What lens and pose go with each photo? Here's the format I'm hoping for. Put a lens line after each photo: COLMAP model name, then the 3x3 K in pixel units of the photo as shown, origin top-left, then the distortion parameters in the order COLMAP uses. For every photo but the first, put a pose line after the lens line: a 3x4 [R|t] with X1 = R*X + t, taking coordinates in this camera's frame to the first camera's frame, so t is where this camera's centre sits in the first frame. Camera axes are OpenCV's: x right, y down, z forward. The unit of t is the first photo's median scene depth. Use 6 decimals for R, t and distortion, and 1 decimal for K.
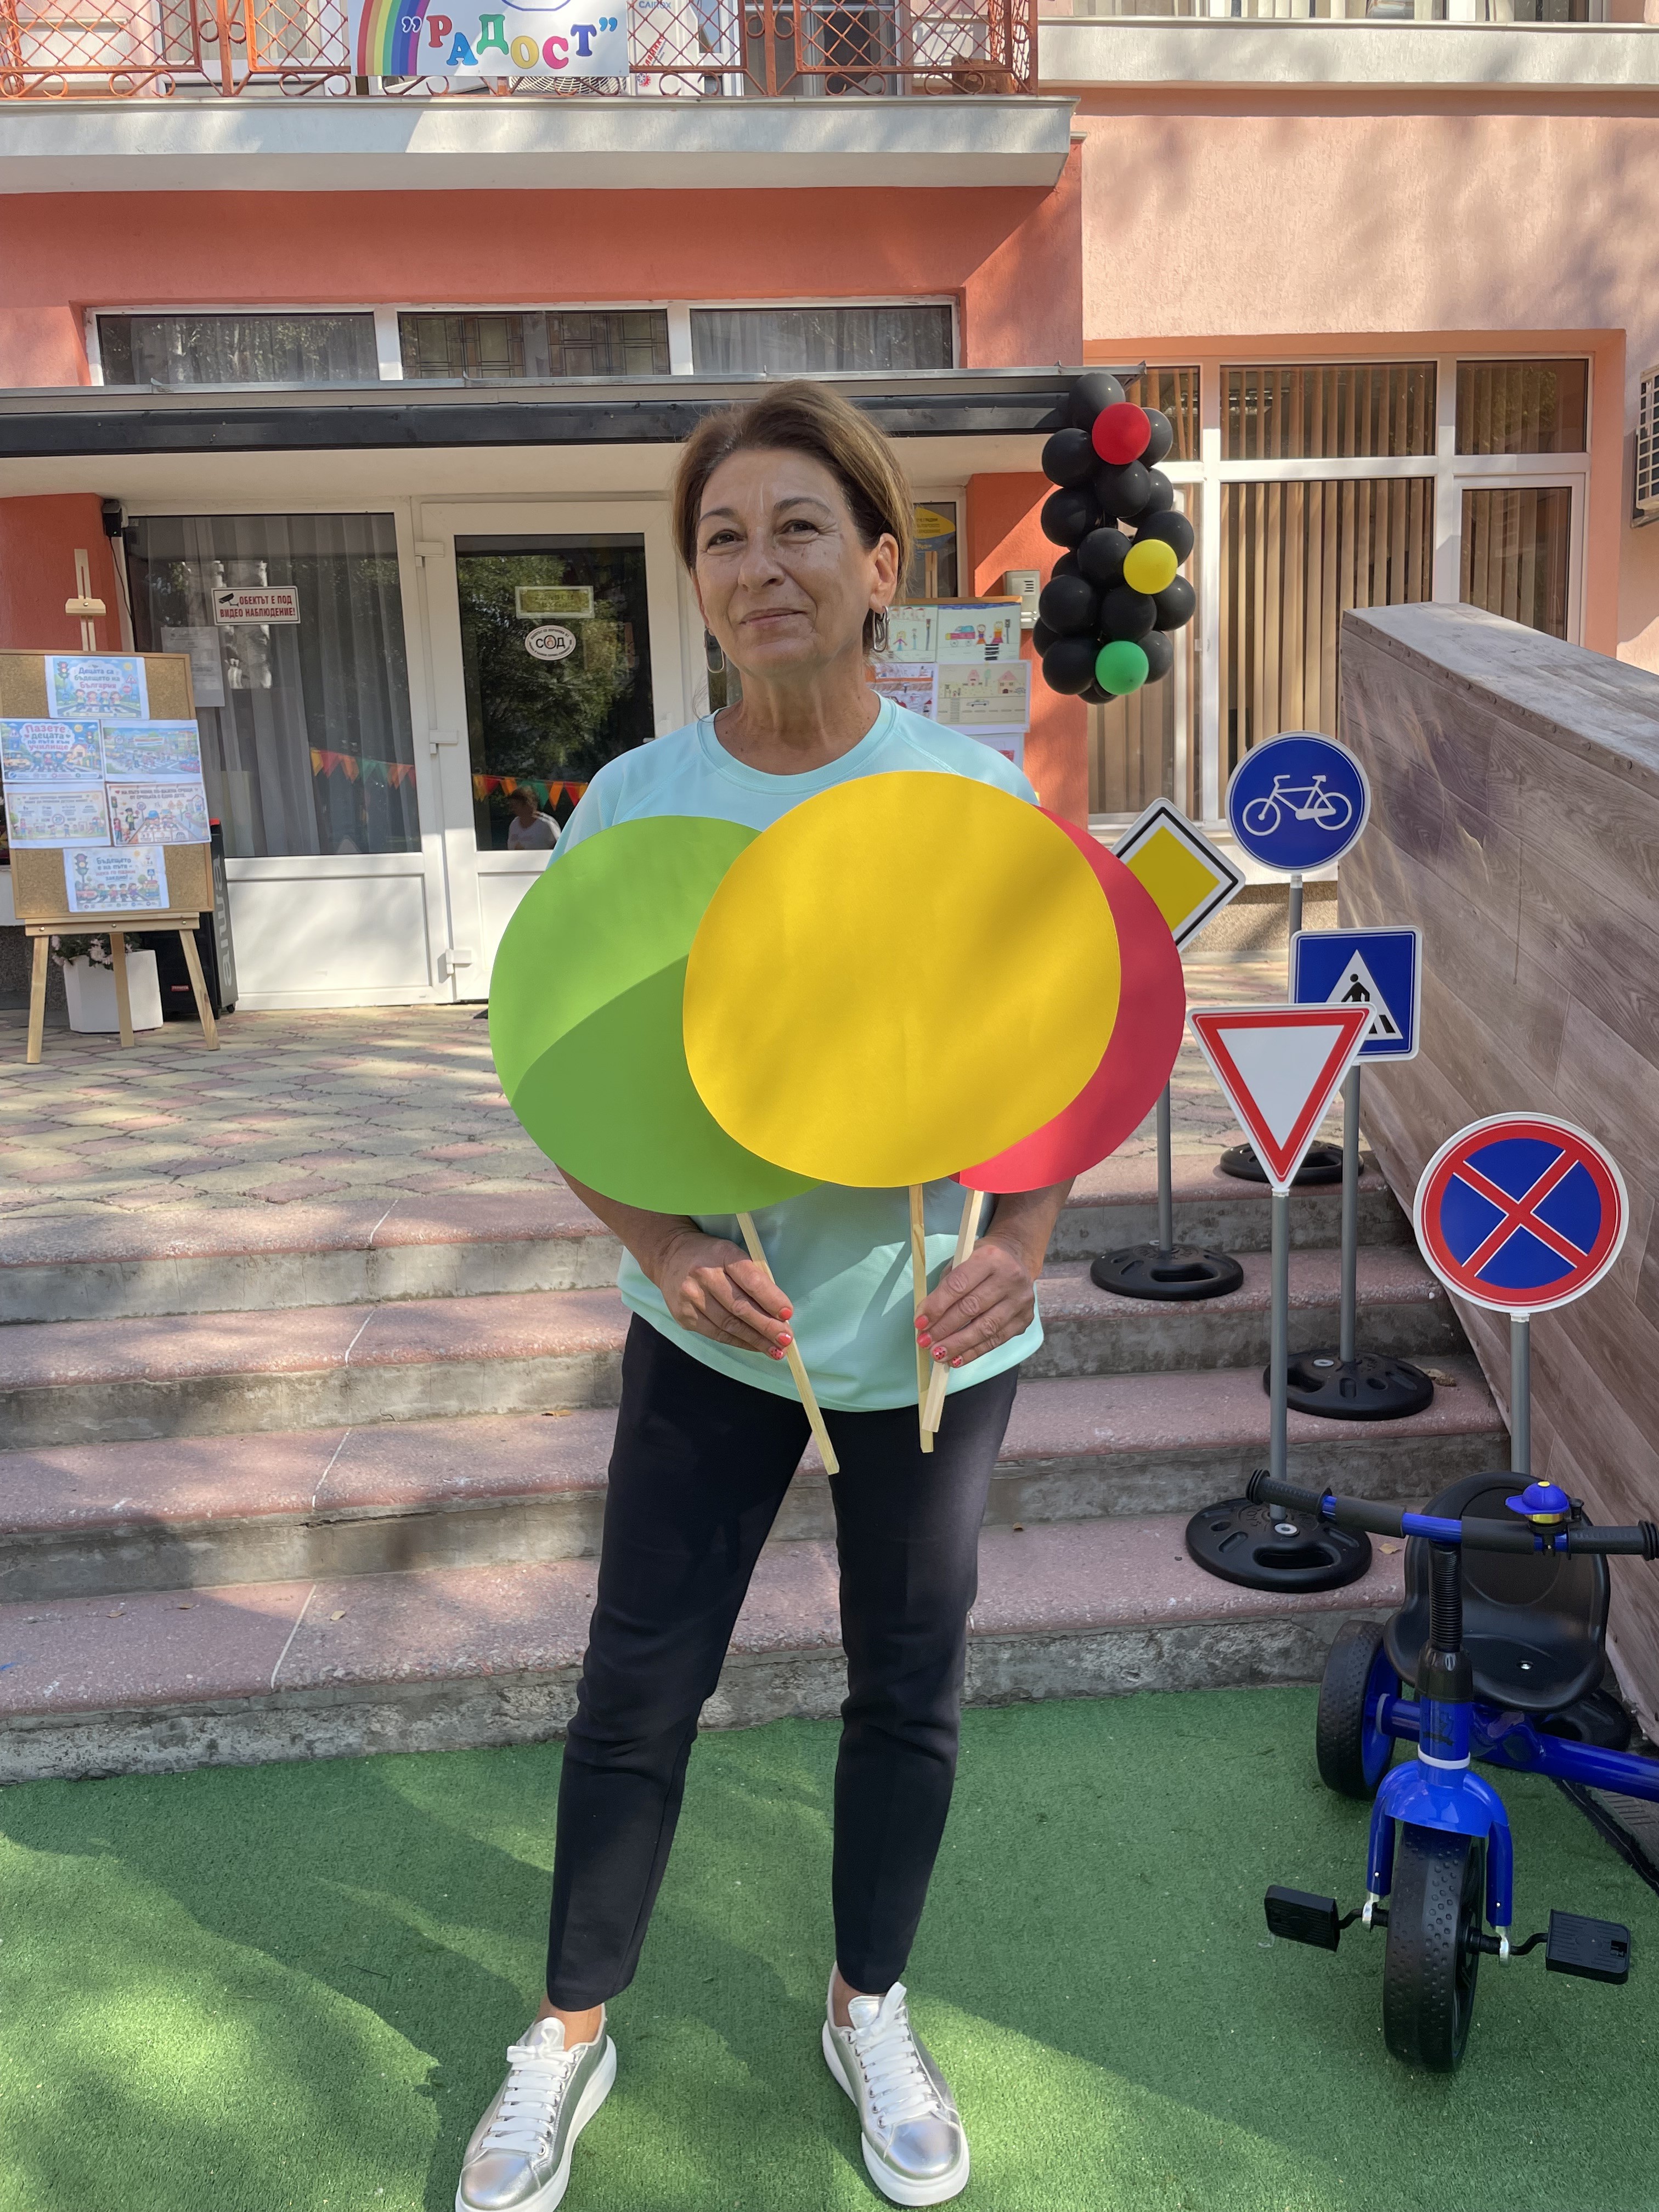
lens RADIAL K [[1714.5, 0, 860.0], [0, 1714.5, 1099.9], [0, 0, 1]] dist [0.093647, -0.124147]
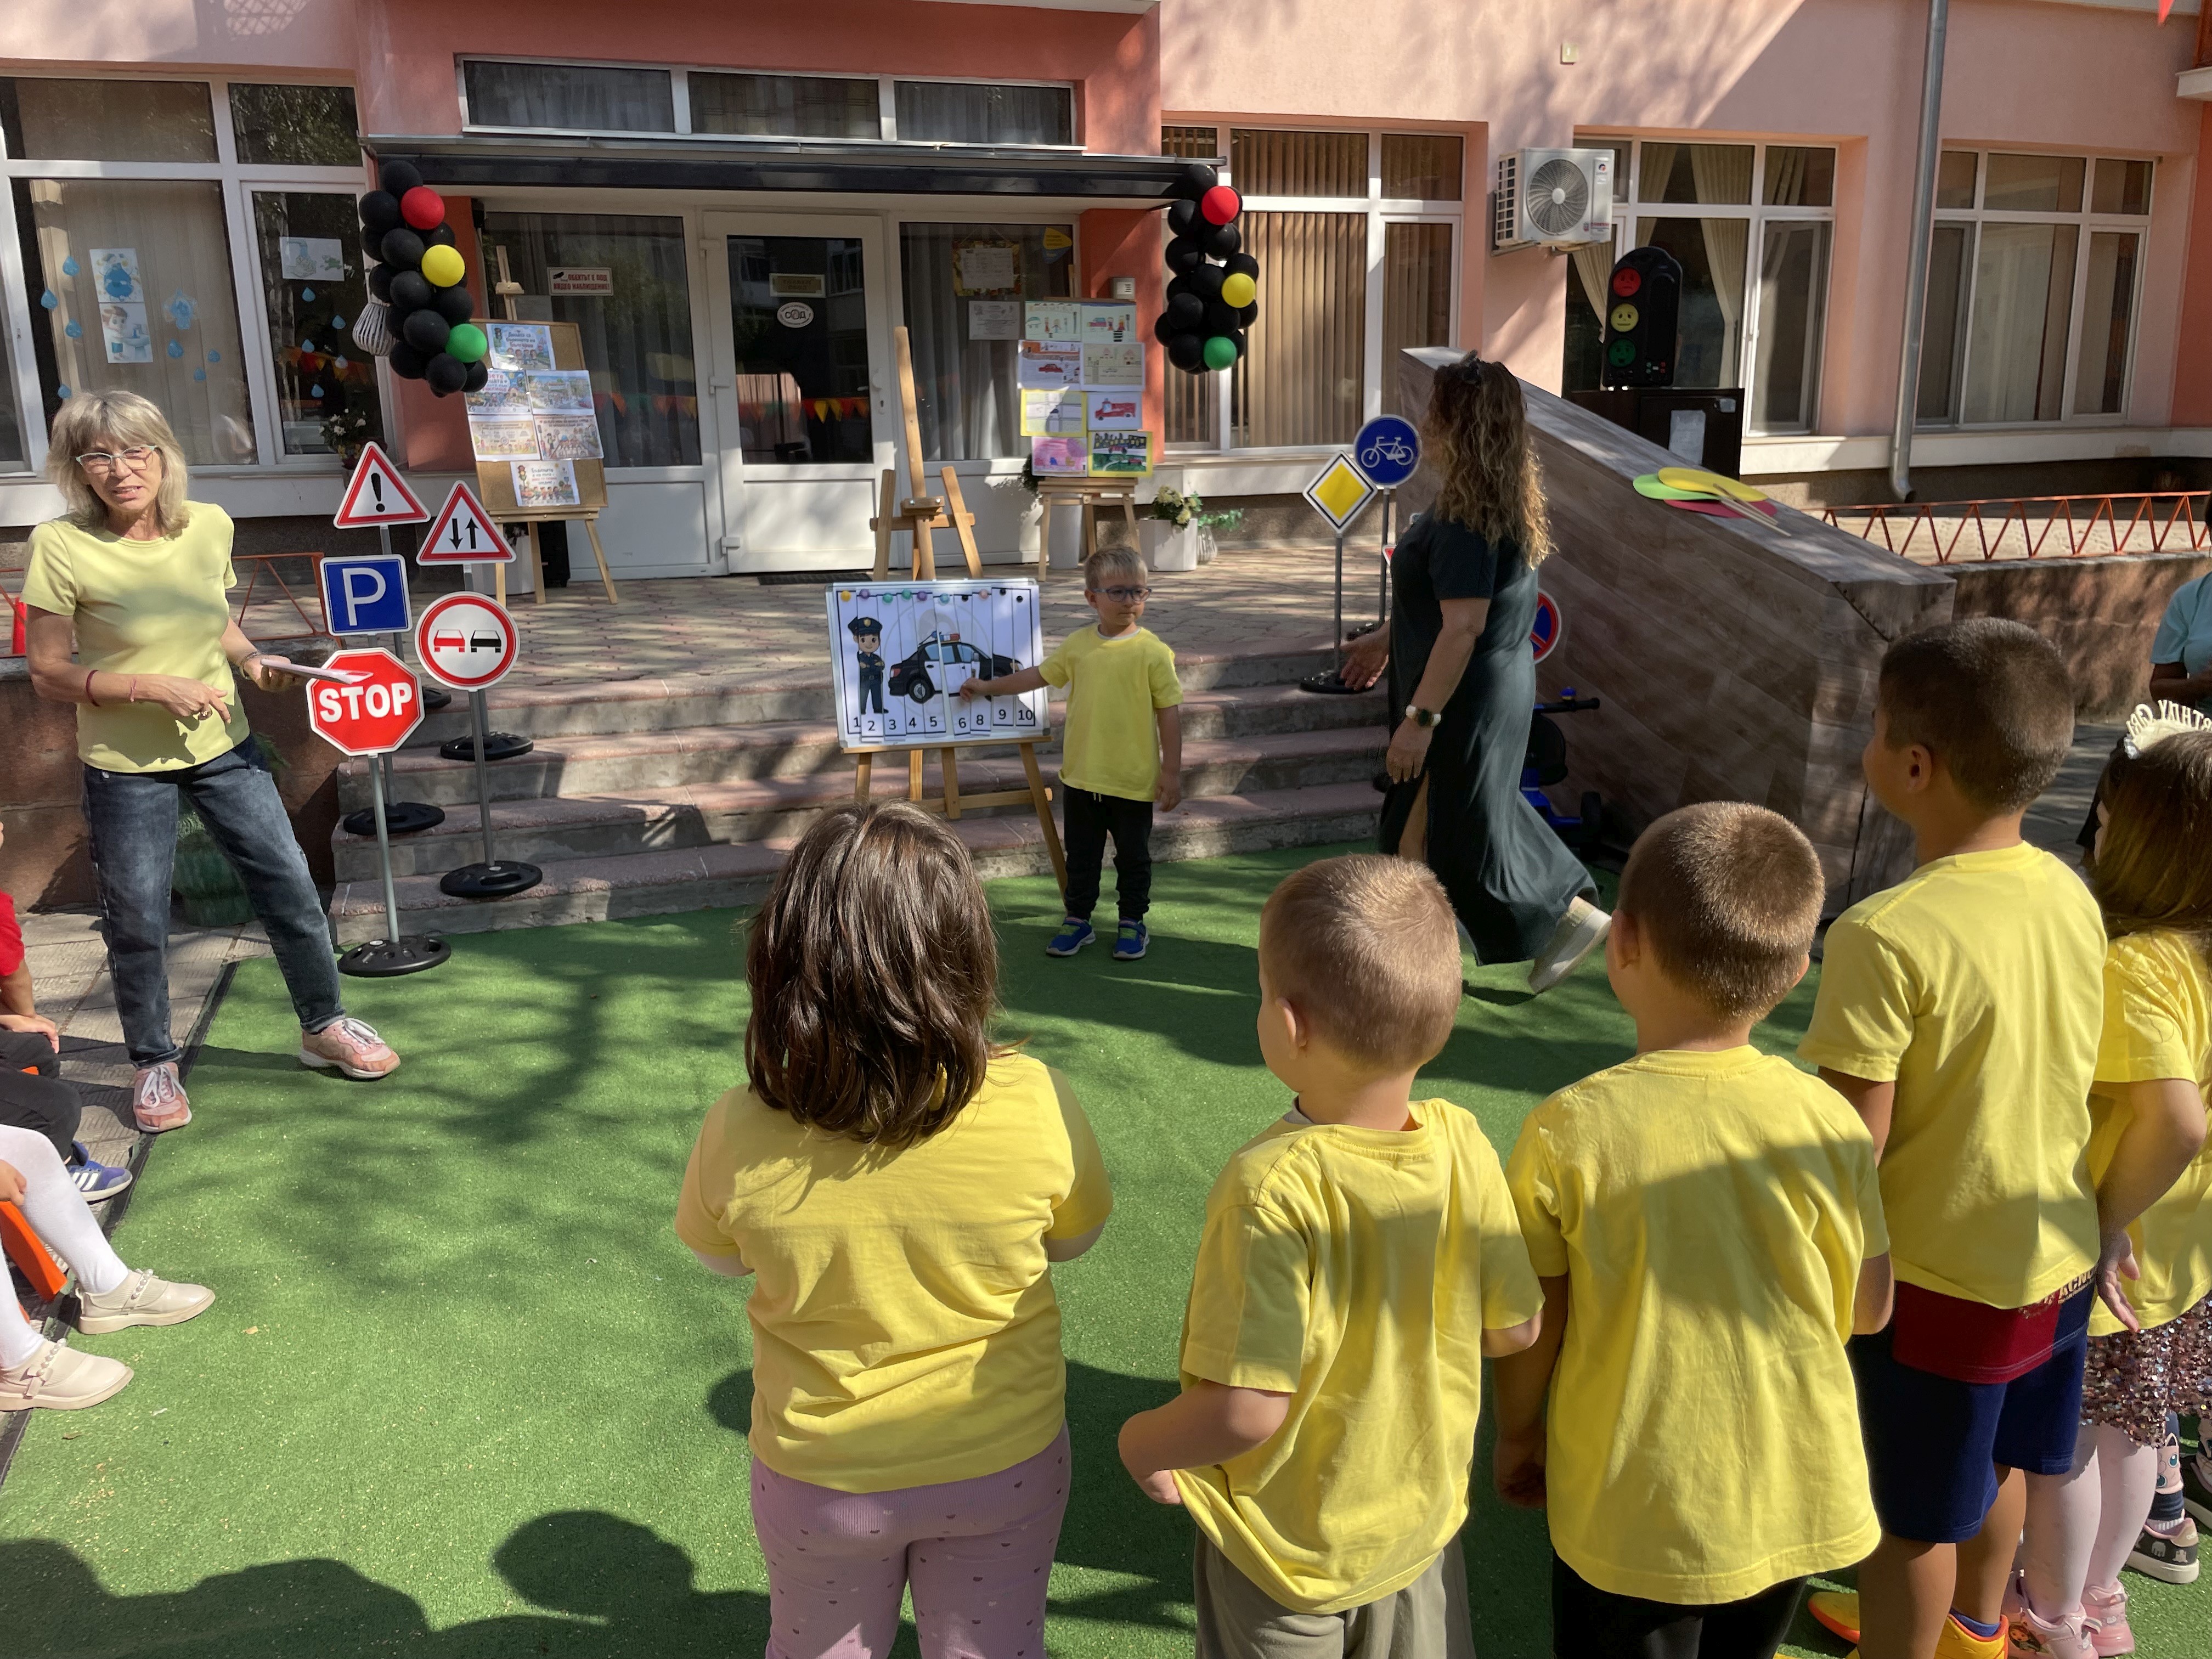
lens RADIAL K [[1714.5, 0, 1117.4], [0, 1714.5, 837.7], [0, 0, 1]] dist [0.093647, -0.124147]
pose [[0.969677, -0.042200, 0.240718, -0.307223], [0.024627, 0.996838, 0.075552, 0.064894], [-0.243145, -0.067333, 0.967650, -0.495986]]
